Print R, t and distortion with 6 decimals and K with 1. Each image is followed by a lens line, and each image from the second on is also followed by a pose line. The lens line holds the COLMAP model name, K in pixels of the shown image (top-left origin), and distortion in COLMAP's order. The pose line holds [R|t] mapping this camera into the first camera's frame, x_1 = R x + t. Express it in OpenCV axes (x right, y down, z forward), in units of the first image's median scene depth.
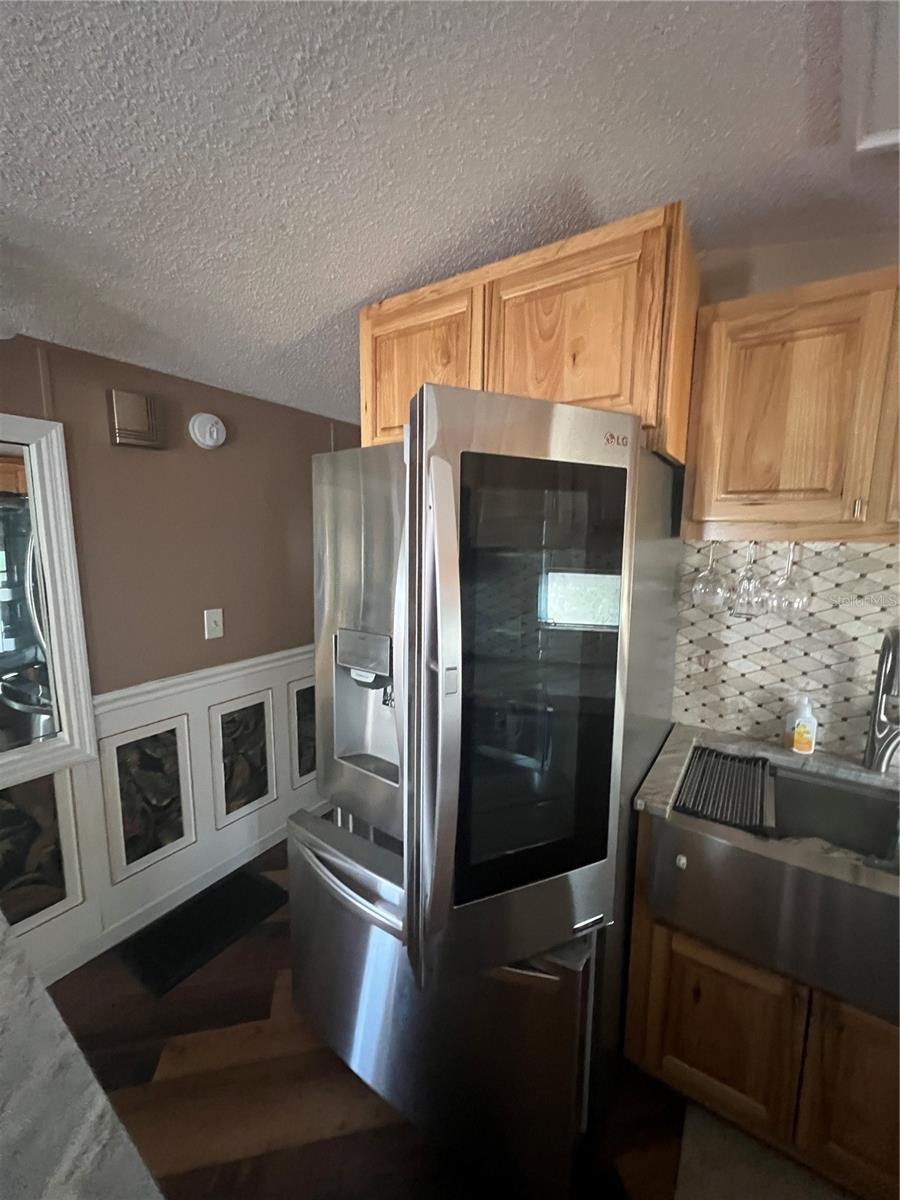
lens RADIAL K [[479.8, 0, 450.5], [0, 479.8, 598.8], [0, 0, 1]] dist [-0.002691, 0.000705]
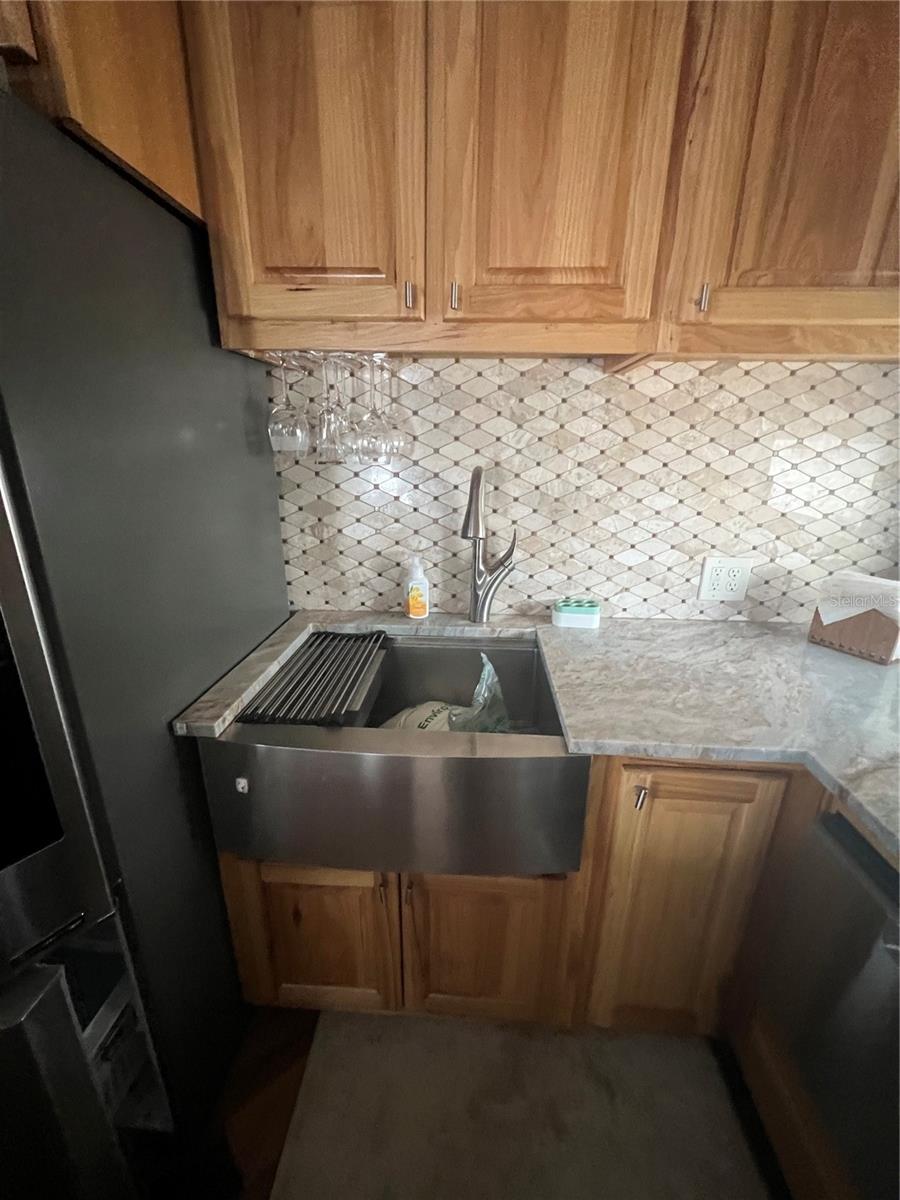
lens RADIAL K [[479.8, 0, 449.5], [0, 479.8, 598.0], [0, 0, 1]] dist [-0.002691, 0.000705]
pose [[0.866715, -0.154882, 0.474148, 0.354452], [0.064060, 0.977262, 0.202129, 0.101240], [-0.494673, -0.144814, 0.856929, 0.184873]]
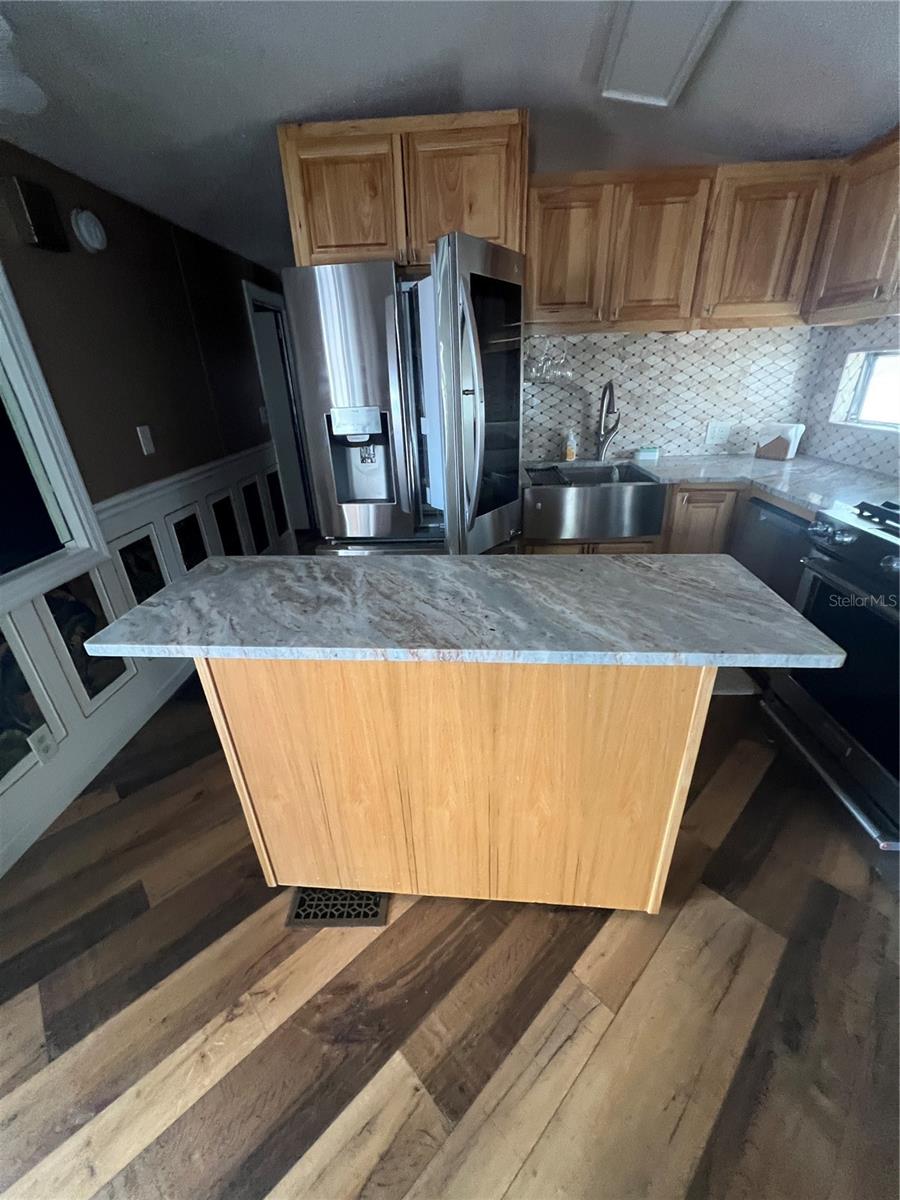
lens RADIAL K [[479.8, 0, 449.7], [0, 479.8, 599.7], [0, 0, 1]] dist [-0.002691, 0.000705]
pose [[0.856765, -0.257749, 0.446676, -0.688598], [0.112628, 0.938753, 0.325665, 0.165195], [-0.503258, -0.228709, 0.833320, -0.490902]]
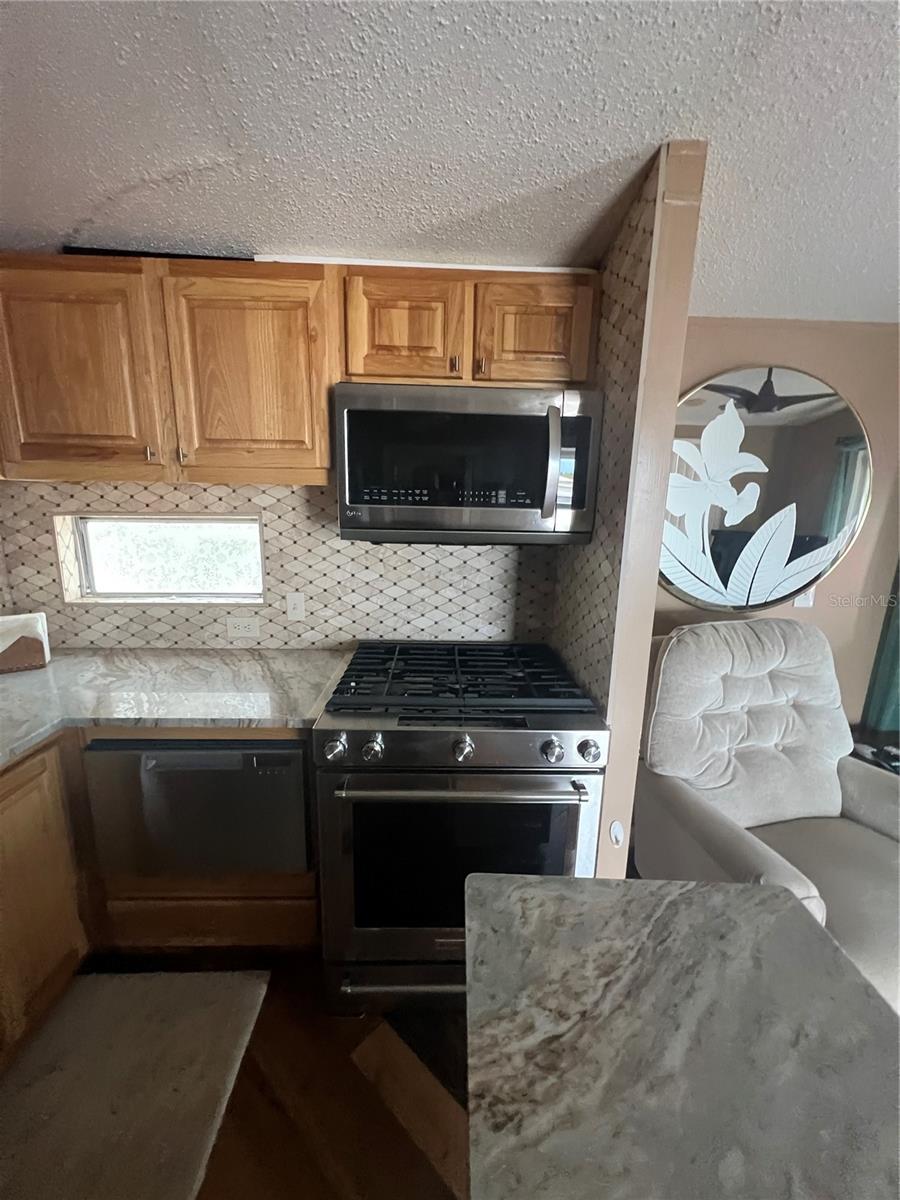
lens RADIAL K [[479.8, 0, 450.9], [0, 479.8, 598.4], [0, 0, 1]] dist [-0.002691, 0.000705]
pose [[-0.575514, -0.186138, 0.796327, -0.148283], [0.084482, 0.955010, 0.284286, -0.000128], [-0.813417, 0.230885, -0.533896, 0.258926]]
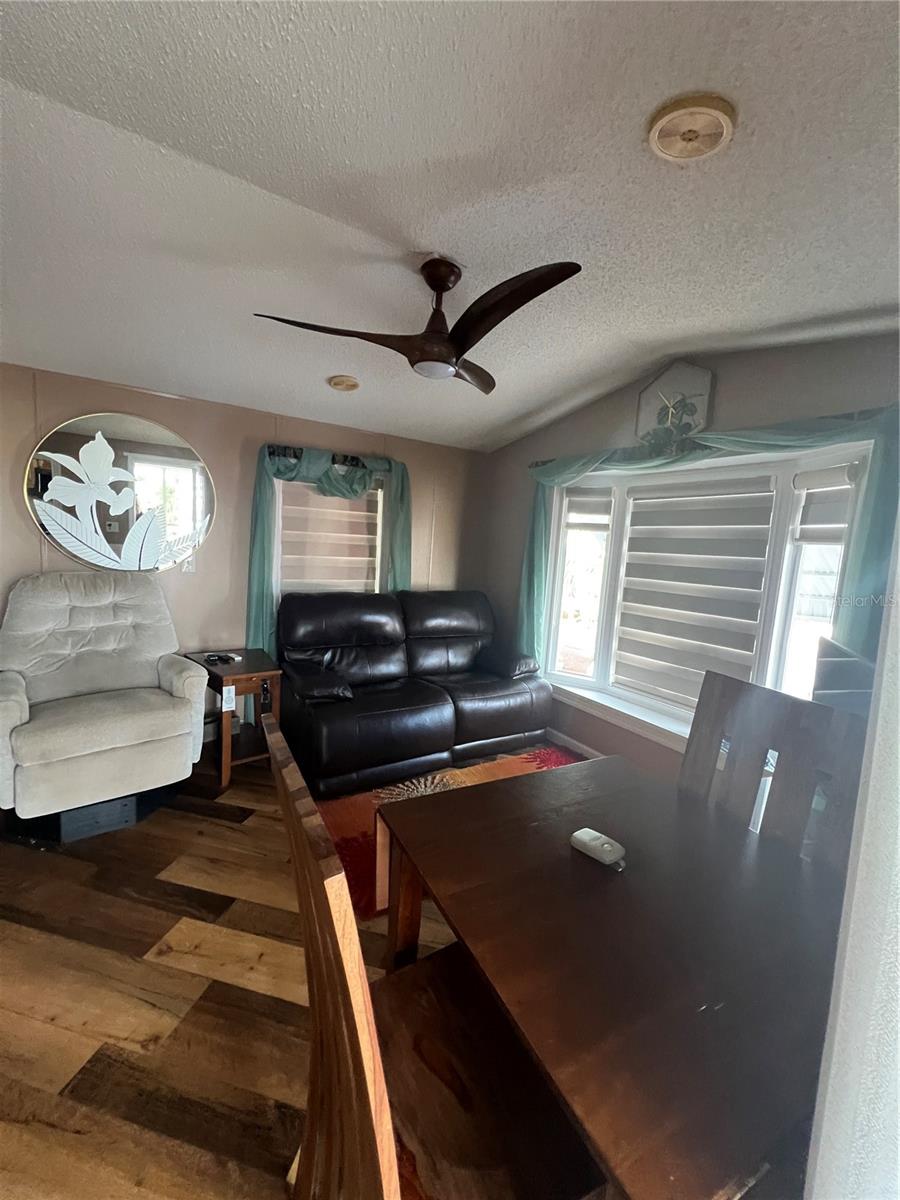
lens RADIAL K [[479.8, 0, 452.5], [0, 479.8, 605.2], [0, 0, 1]] dist [-0.002691, 0.000705]
pose [[-0.912170, -0.118476, 0.392312, -1.526056], [-0.022197, 0.970177, 0.241378, 0.096125], [-0.409210, 0.211470, -0.887597, 0.145424]]
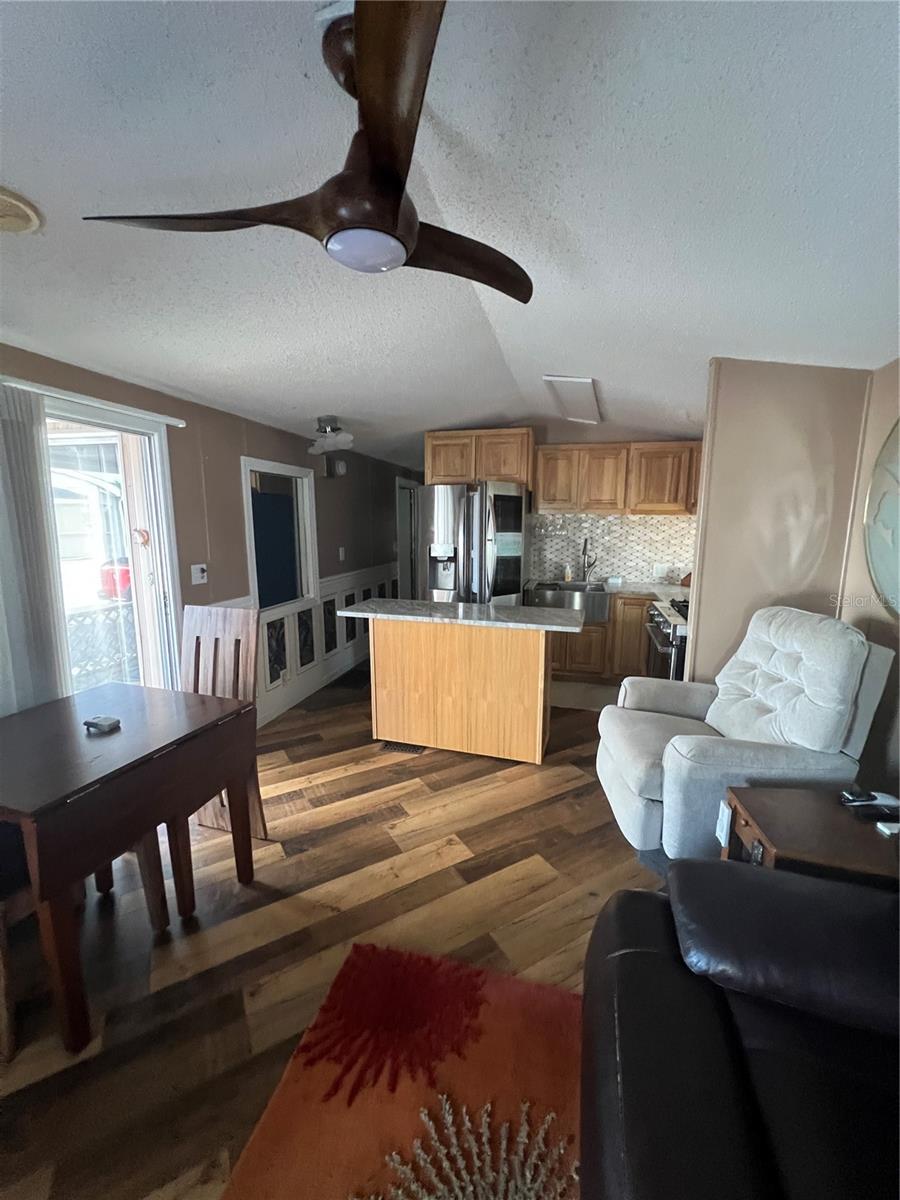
lens RADIAL K [[479.8, 0, 446.5], [0, 479.8, 601.6], [0, 0, 1]] dist [-0.002691, 0.000705]
pose [[0.949611, -0.059099, 0.307810, -1.045834], [0.047228, 0.997830, 0.045878, 0.277200], [-0.309854, -0.029029, 0.950341, -1.828063]]
